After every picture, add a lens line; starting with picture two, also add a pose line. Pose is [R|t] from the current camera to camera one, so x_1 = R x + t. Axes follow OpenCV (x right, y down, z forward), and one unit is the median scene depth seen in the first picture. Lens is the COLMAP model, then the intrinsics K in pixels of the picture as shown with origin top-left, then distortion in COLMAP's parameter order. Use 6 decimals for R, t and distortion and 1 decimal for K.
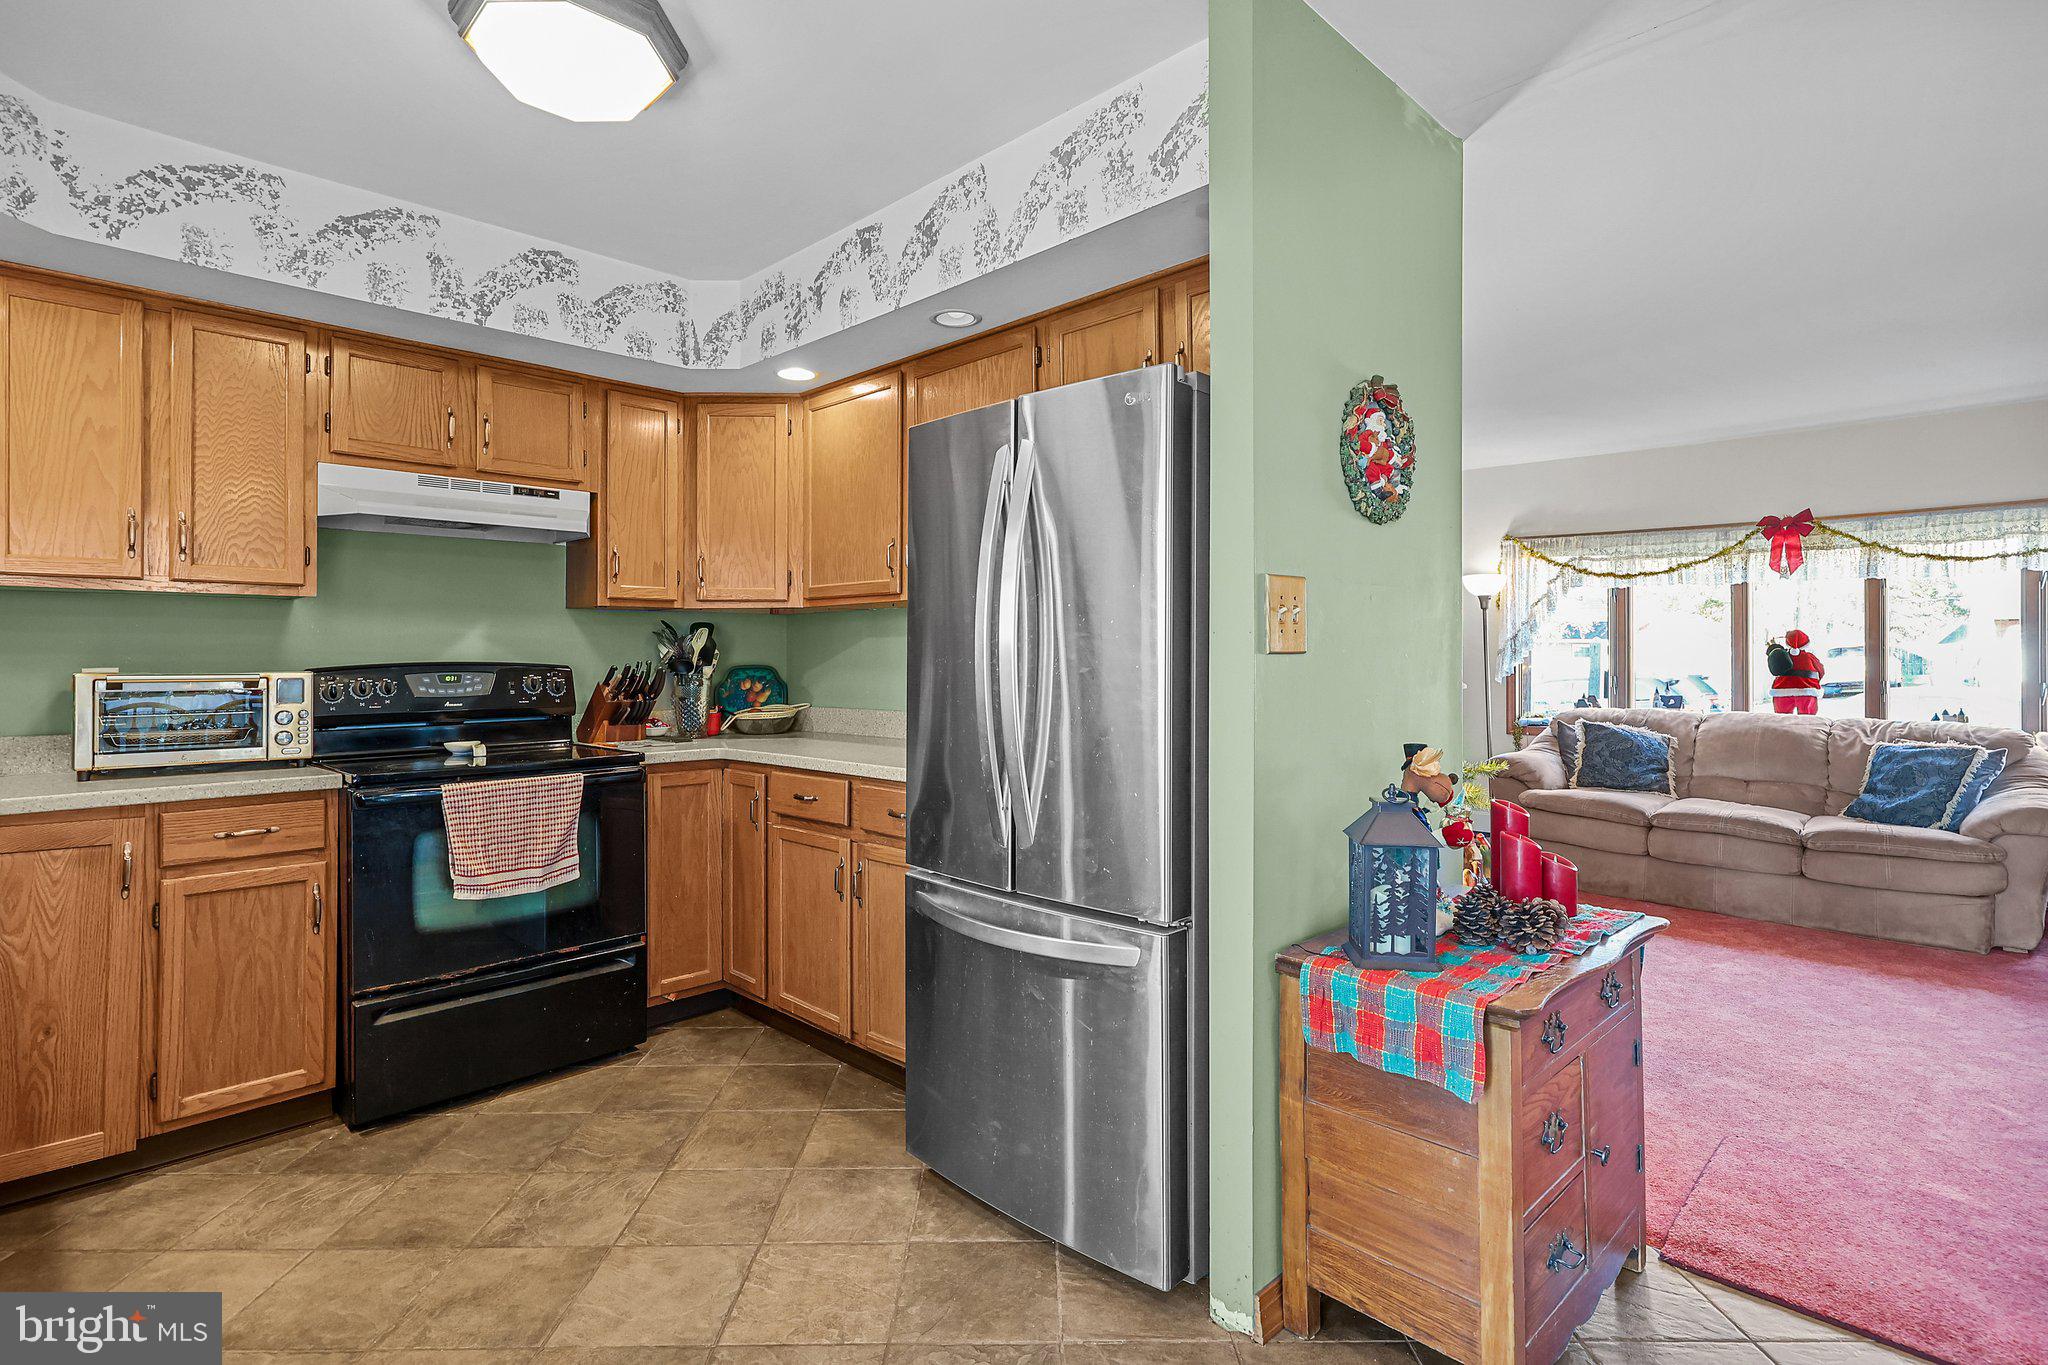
lens RADIAL K [[1008.2, 0, 1024.8], [0, 1008.2, 650.1], [0, 0, 1]] dist [0.001067, -0.000151]
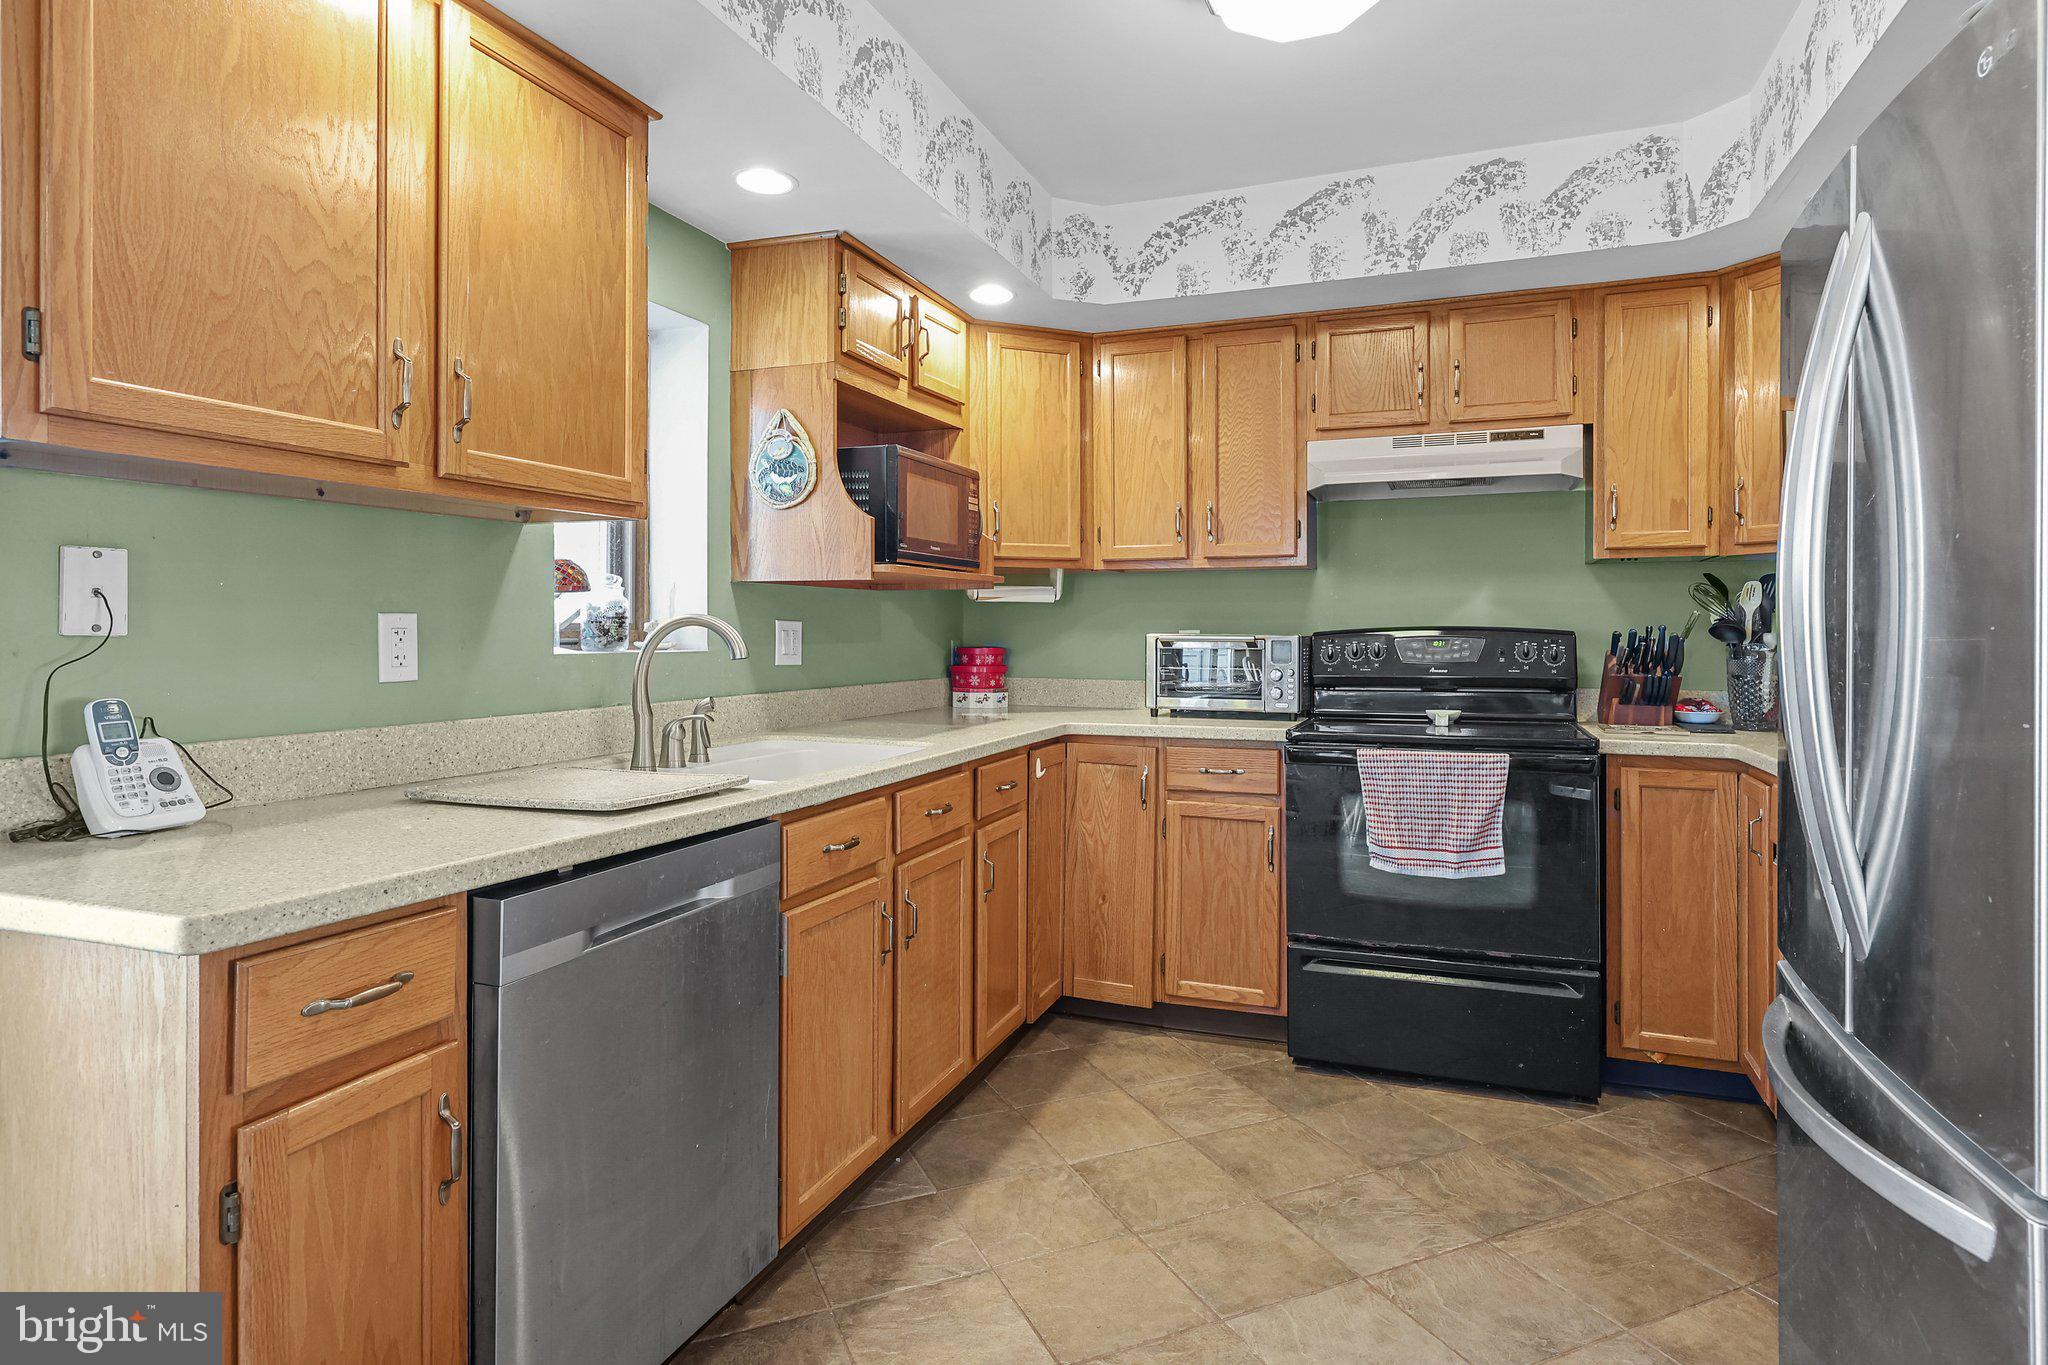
lens RADIAL K [[1095.2, 0, 1025.0], [0, 1095.2, 629.4], [0, 0, 1]] dist [0.000074, 0.000438]
pose [[0.403248, 0.003167, -0.915085, 0.268384], [0.005291, 0.999969, 0.005792, 0.007852], [0.915075, -0.007177, 0.403219, 0.257936]]
